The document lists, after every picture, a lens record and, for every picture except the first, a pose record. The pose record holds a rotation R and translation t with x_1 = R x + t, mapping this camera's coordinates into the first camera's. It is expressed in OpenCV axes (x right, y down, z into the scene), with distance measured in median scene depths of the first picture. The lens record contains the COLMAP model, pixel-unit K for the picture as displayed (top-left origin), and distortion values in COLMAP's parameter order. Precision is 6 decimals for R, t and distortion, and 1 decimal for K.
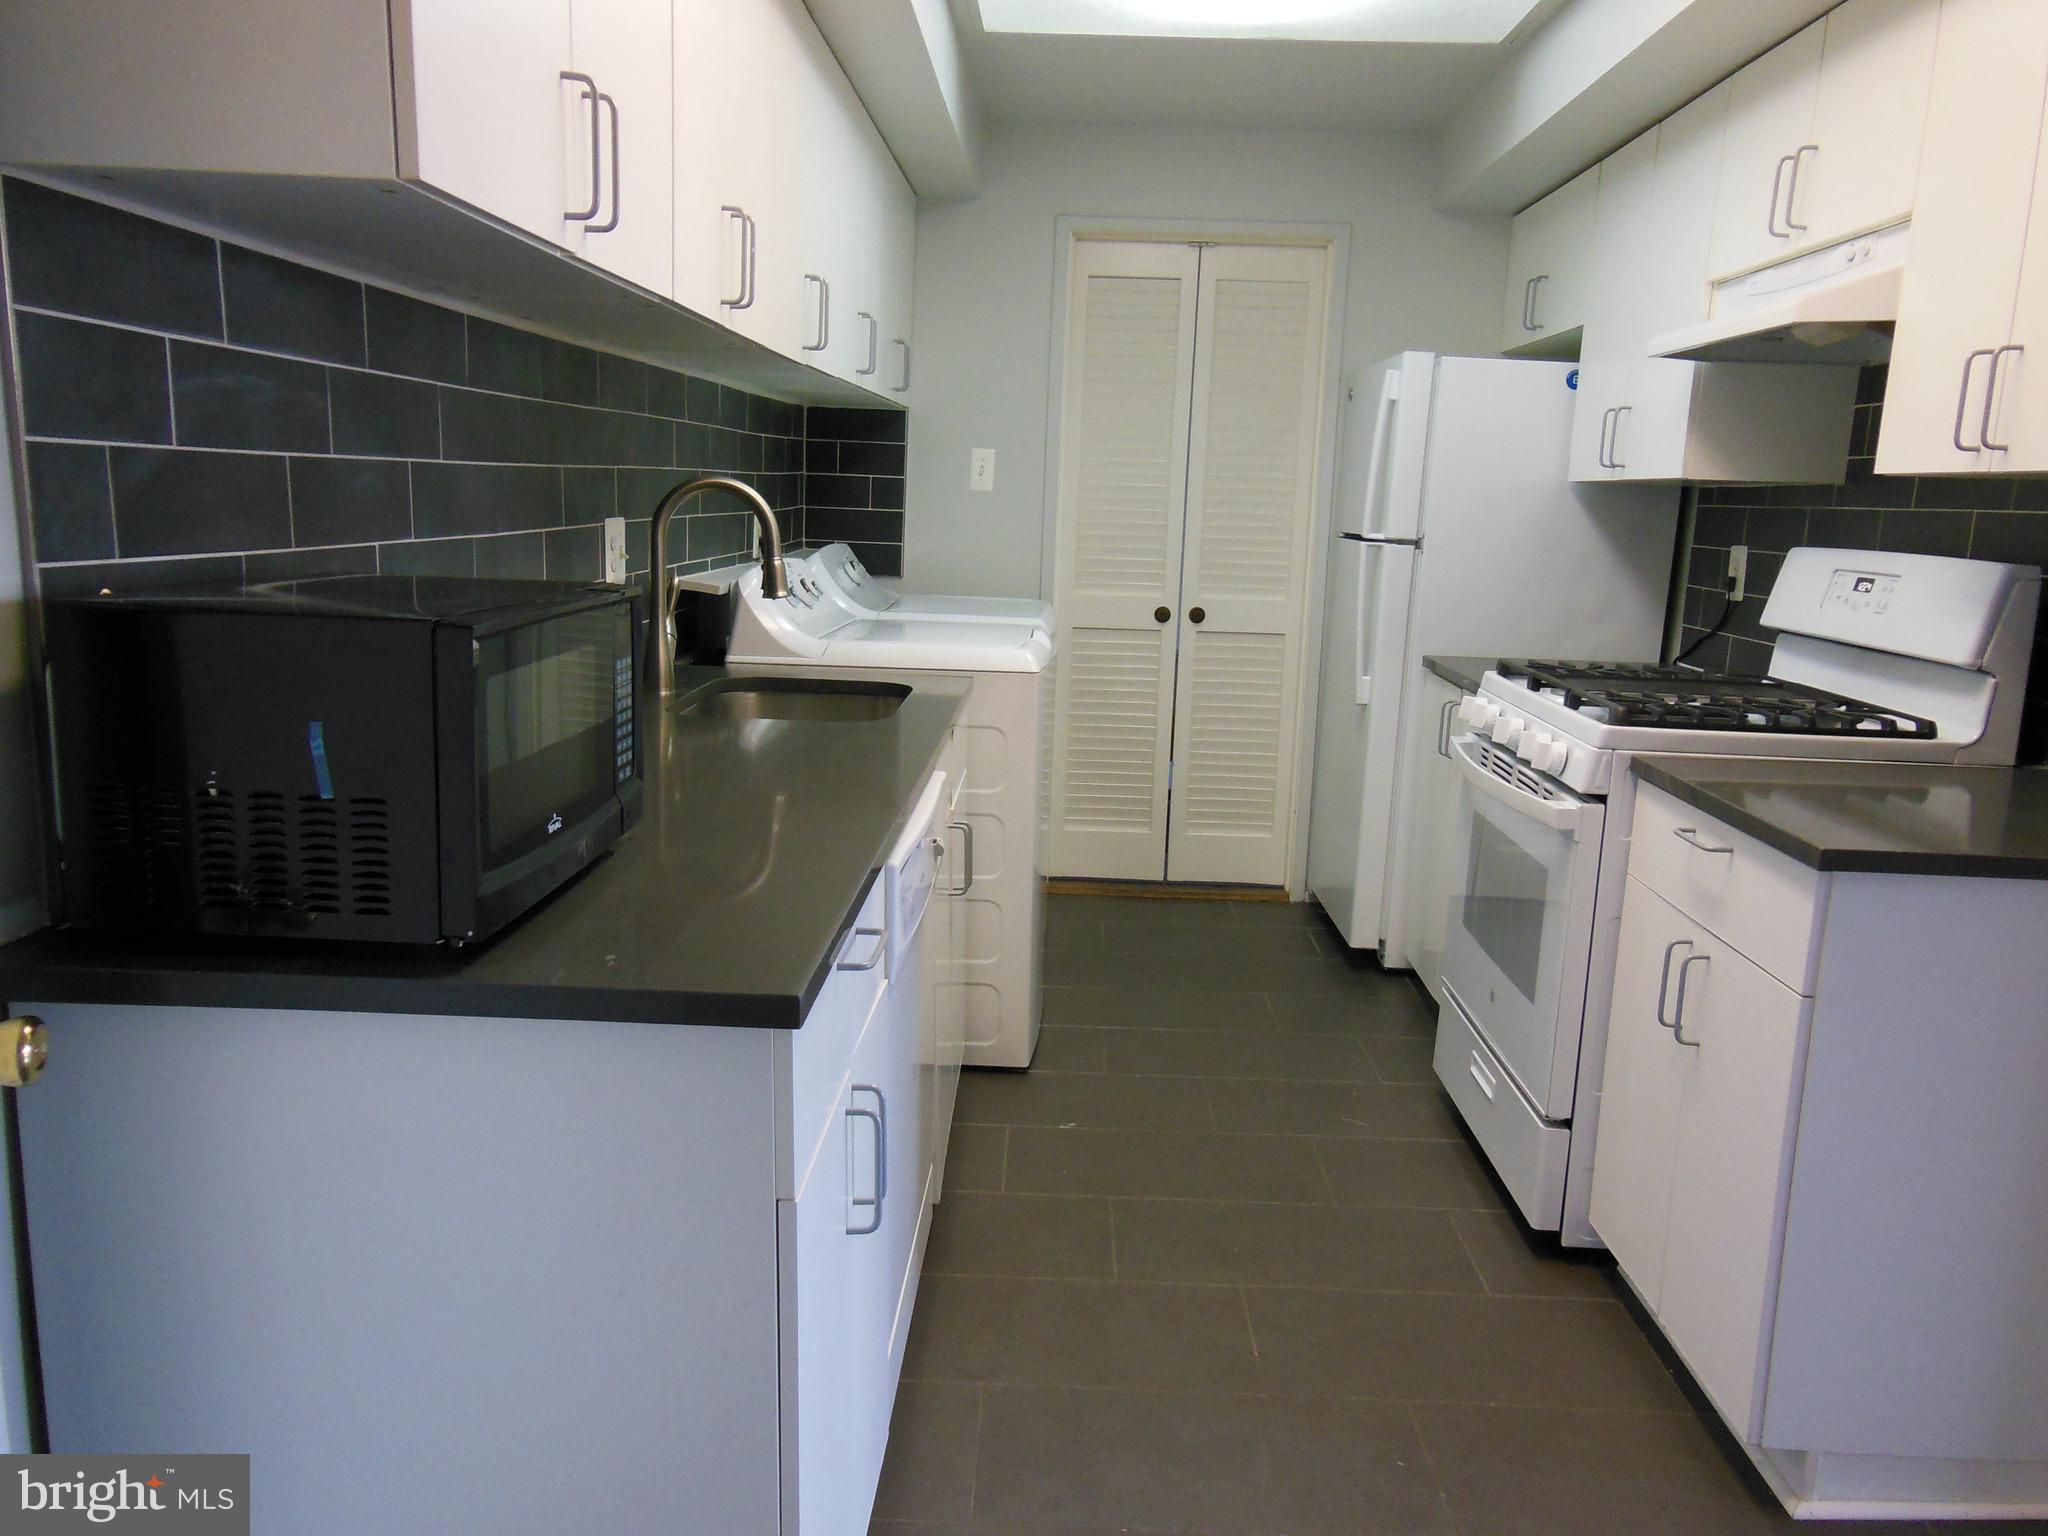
lens RADIAL K [[1580.4, 0, 1034.4], [0, 1580.4, 756.7], [0, 0, 1]] dist [0.030471, 0.052118]
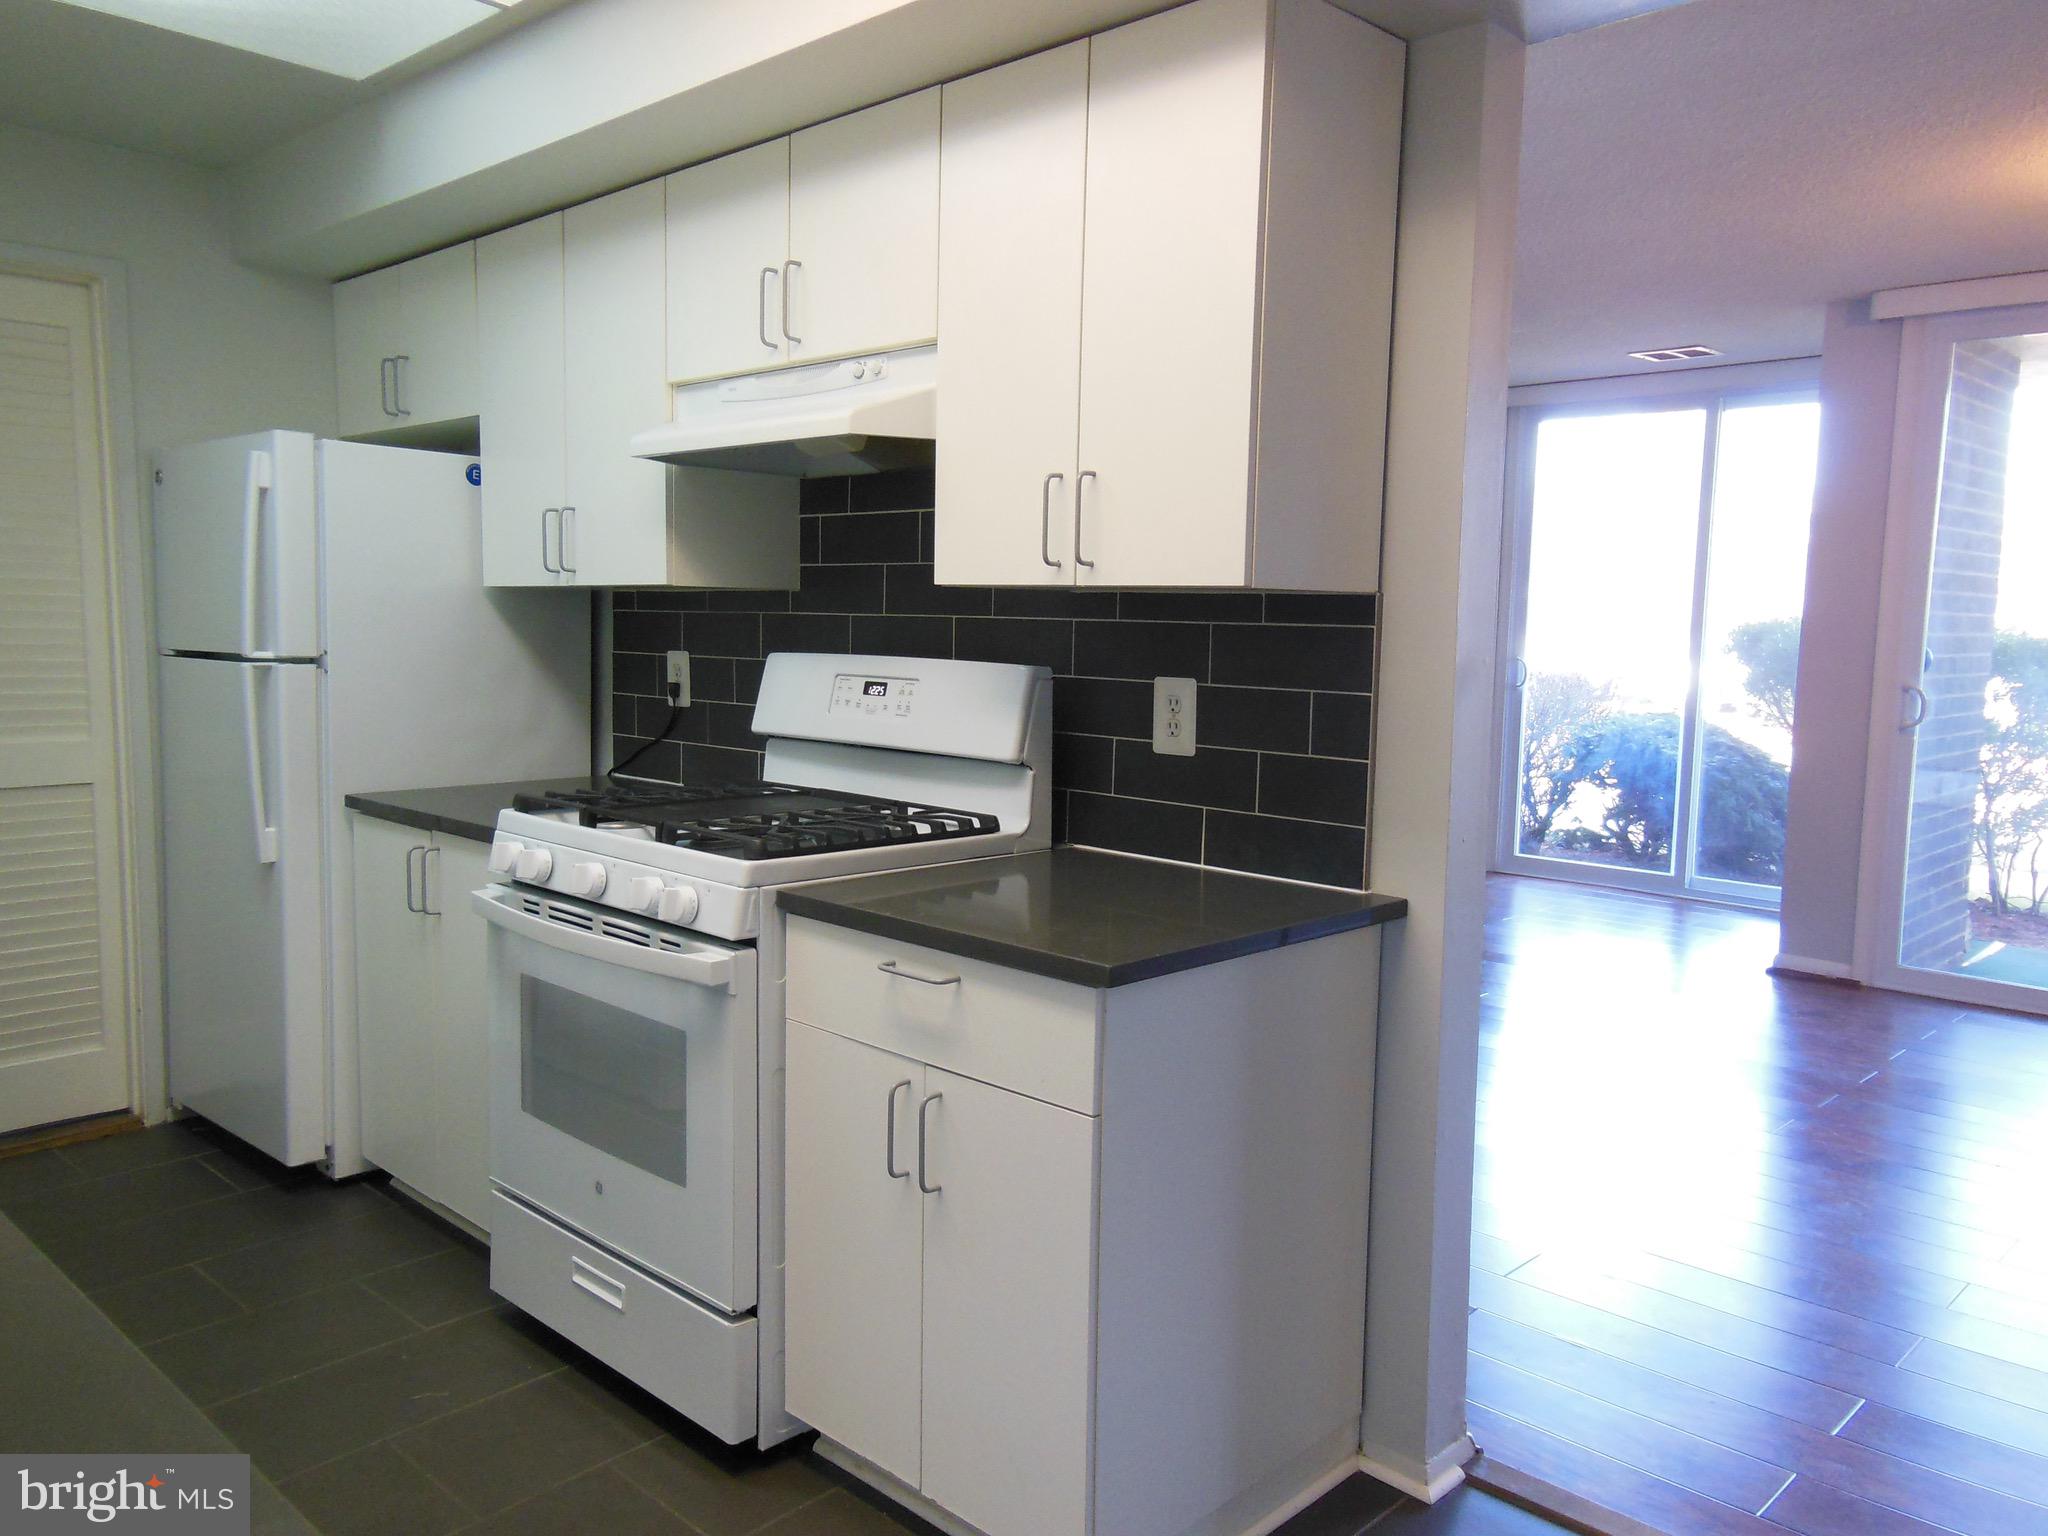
lens RADIAL K [[1580.4, 0, 1024.1], [0, 1580.4, 769.5], [0, 0, 1]] dist [0.030471, 0.052118]
pose [[0.682450, -0.099567, 0.724119, -0.148359], [0.132955, 0.991061, 0.010967, -0.050132], [-0.718738, 0.088791, 0.689588, 0.214697]]
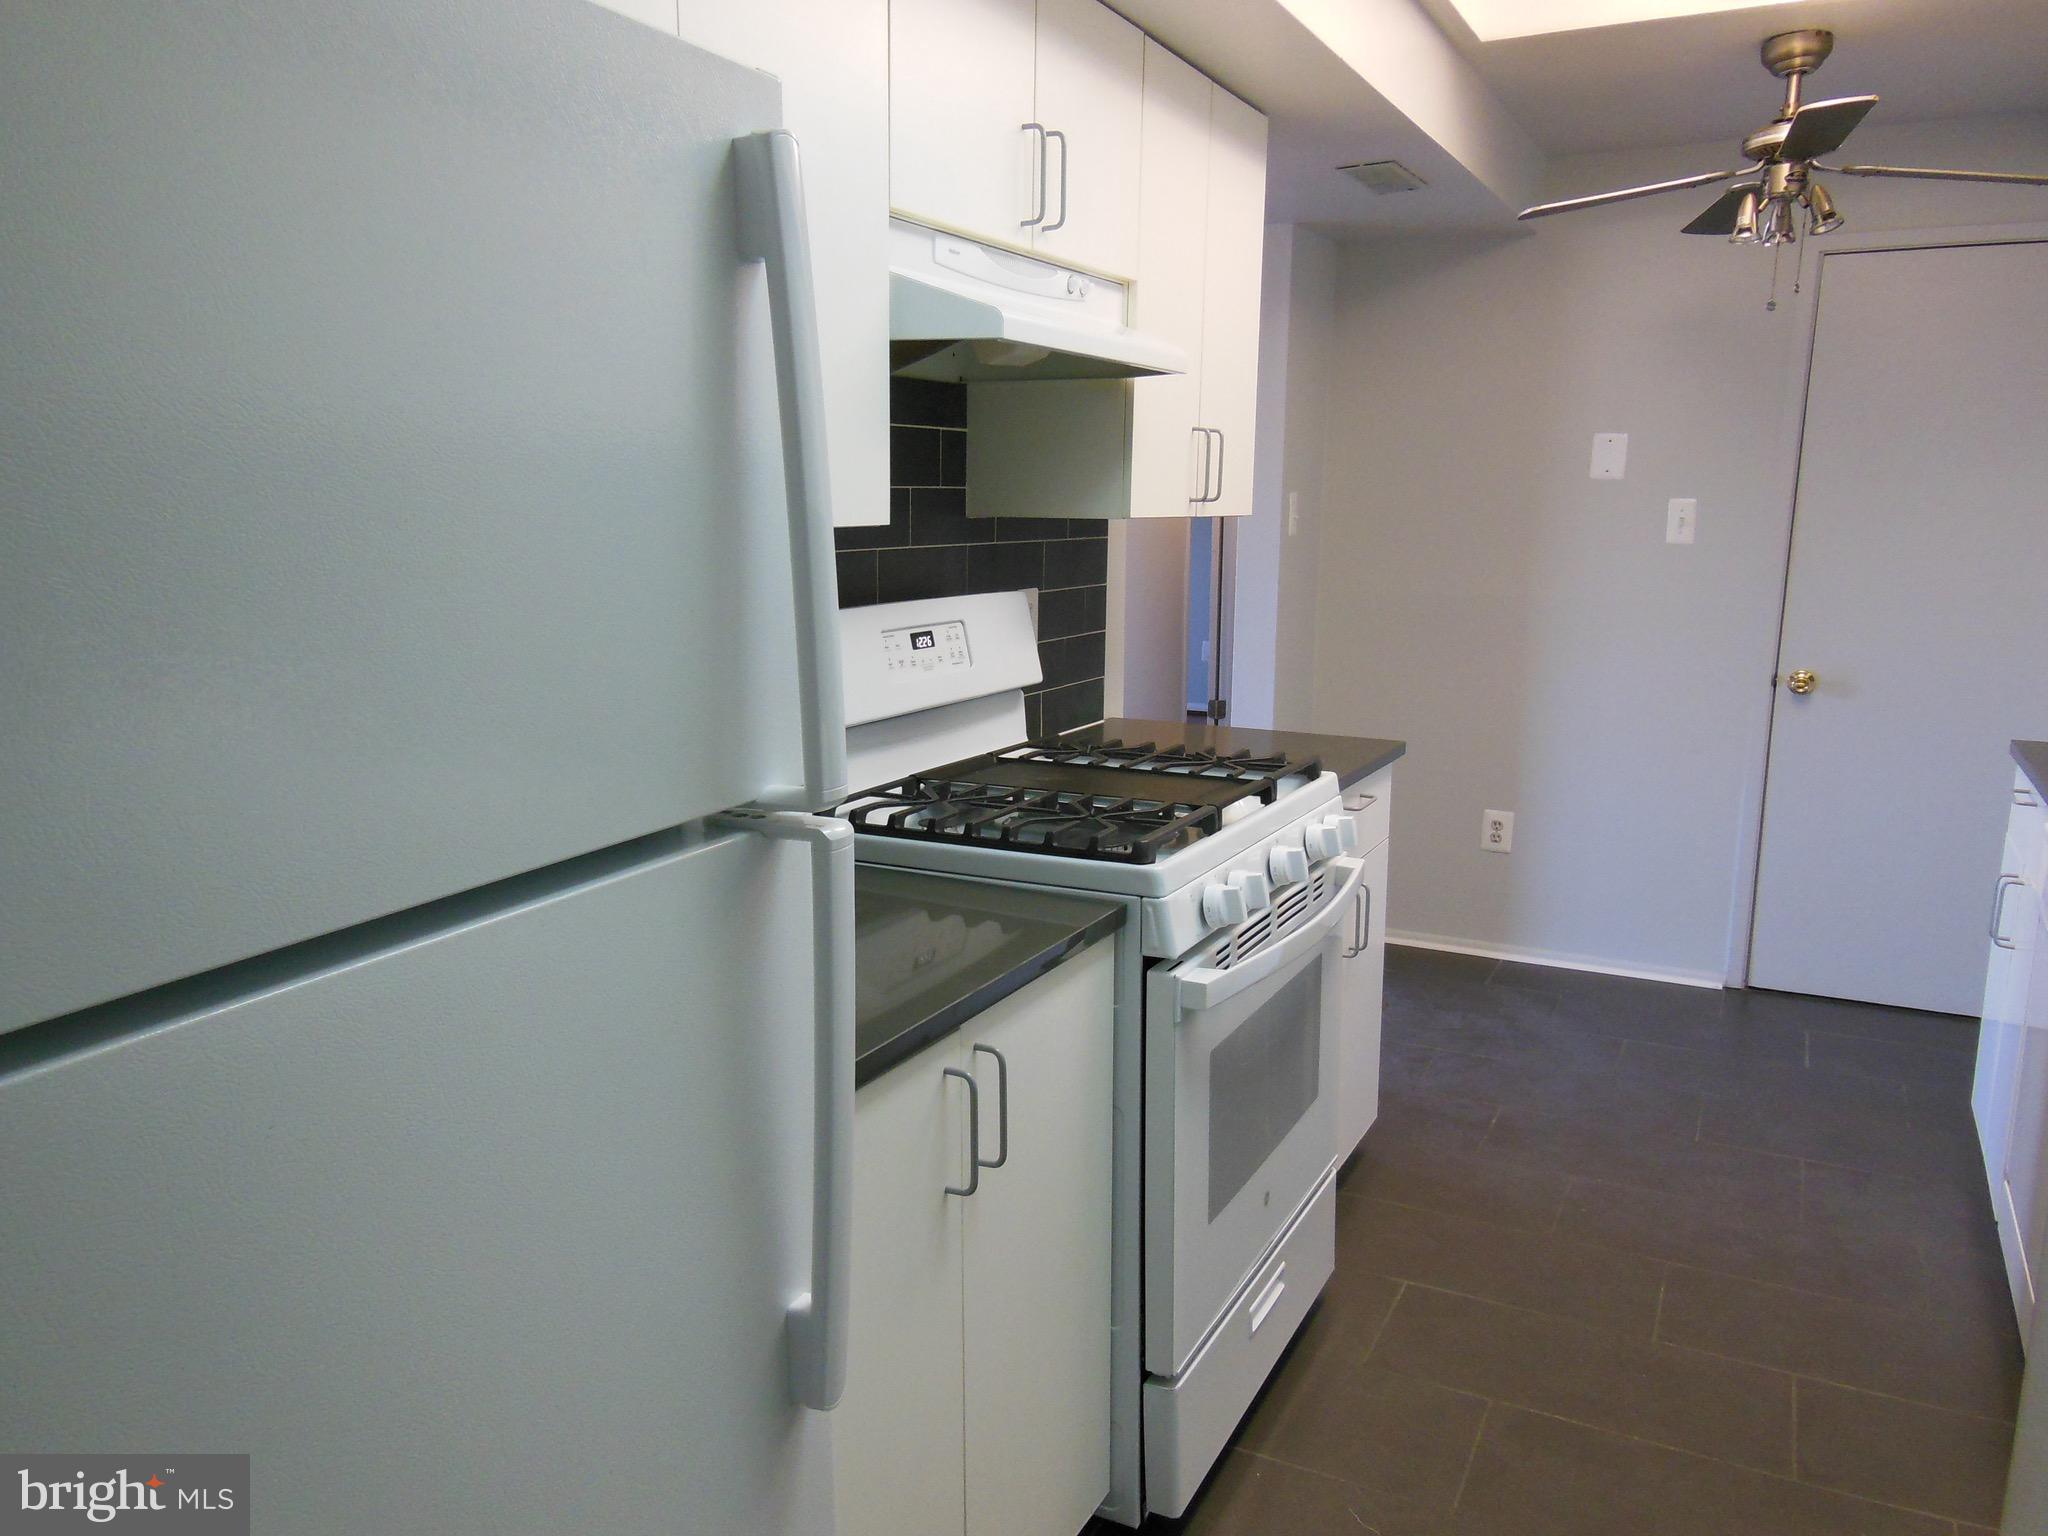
lens RADIAL K [[1580.4, 0, 1021.5], [0, 1580.4, 775.0], [0, 0, 1]] dist [0.030471, 0.052118]
pose [[-0.895809, -0.111702, 0.430173, 0.084409], [0.045917, 0.939461, 0.339566, -0.304085], [-0.442061, 0.323939, -0.836448, 1.593196]]
